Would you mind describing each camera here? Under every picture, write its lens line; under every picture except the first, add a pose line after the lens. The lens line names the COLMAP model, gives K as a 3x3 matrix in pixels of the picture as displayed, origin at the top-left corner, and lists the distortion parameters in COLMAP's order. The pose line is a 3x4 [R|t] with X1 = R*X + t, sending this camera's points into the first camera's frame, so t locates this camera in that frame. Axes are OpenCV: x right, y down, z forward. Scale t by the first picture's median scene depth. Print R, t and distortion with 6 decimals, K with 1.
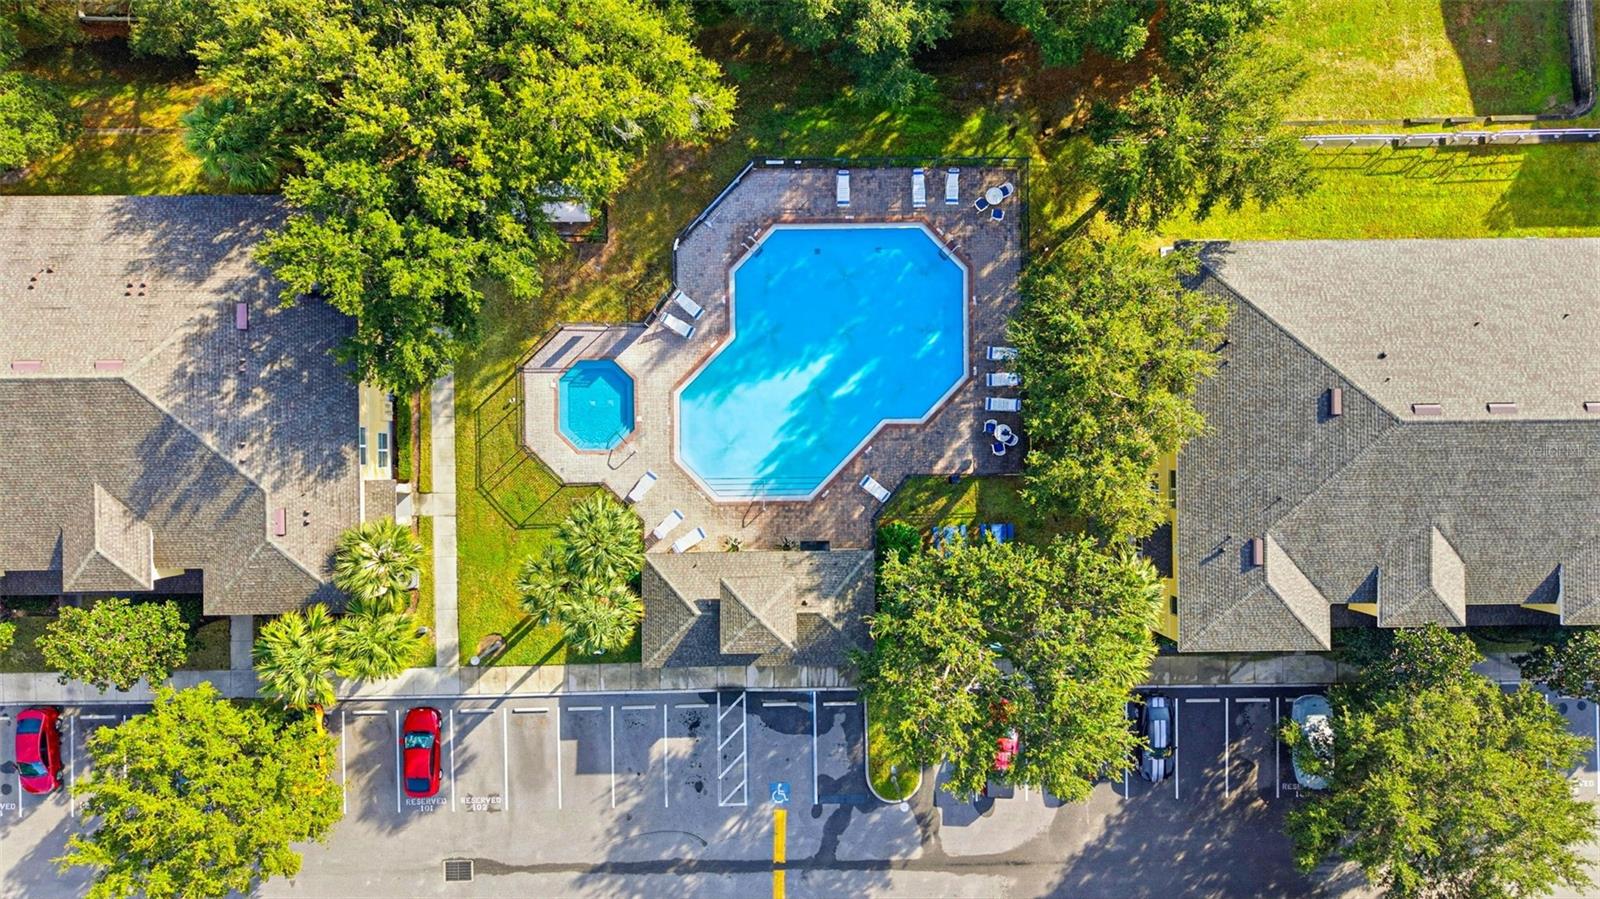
lens RADIAL K [[1068.8, 0, 803.6], [0, 1068.8, 444.1], [0, 0, 1]] dist [0.030940, -0.022629]
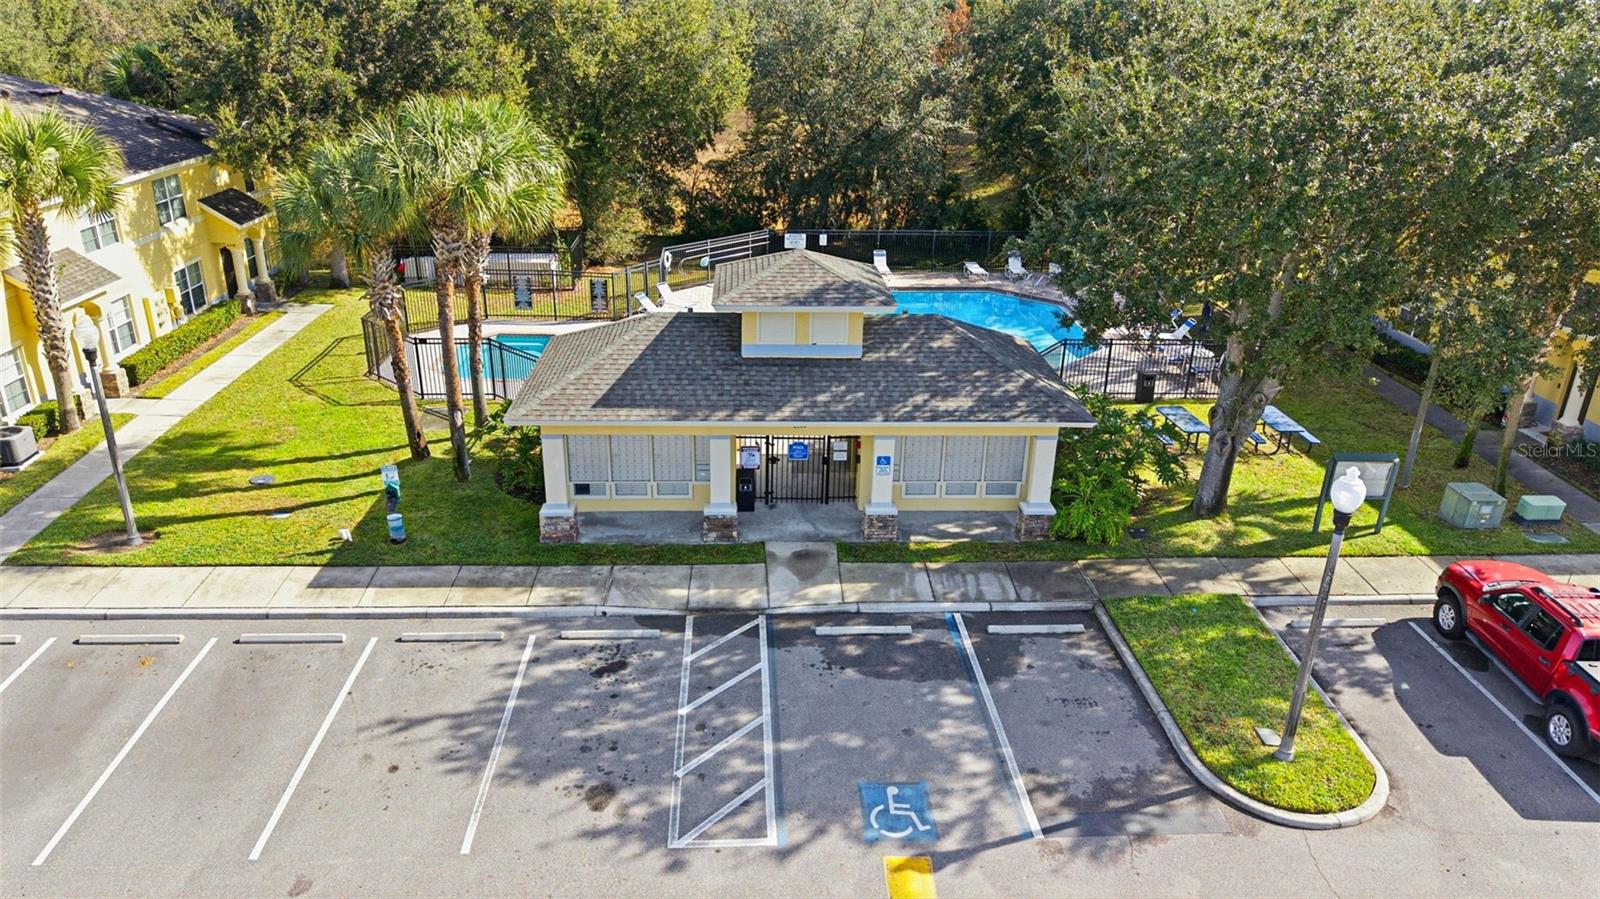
lens RADIAL K [[1068.8, 0, 789.5], [0, 1068.8, 442.2], [0, 0, 1]] dist [0.030940, -0.022629]
pose [[0.999448, -0.019272, 0.027075, -0.054793], [0.032438, 0.388520, -0.920869, 0.540730], [0.007227, 0.921239, 0.388930, 0.809814]]
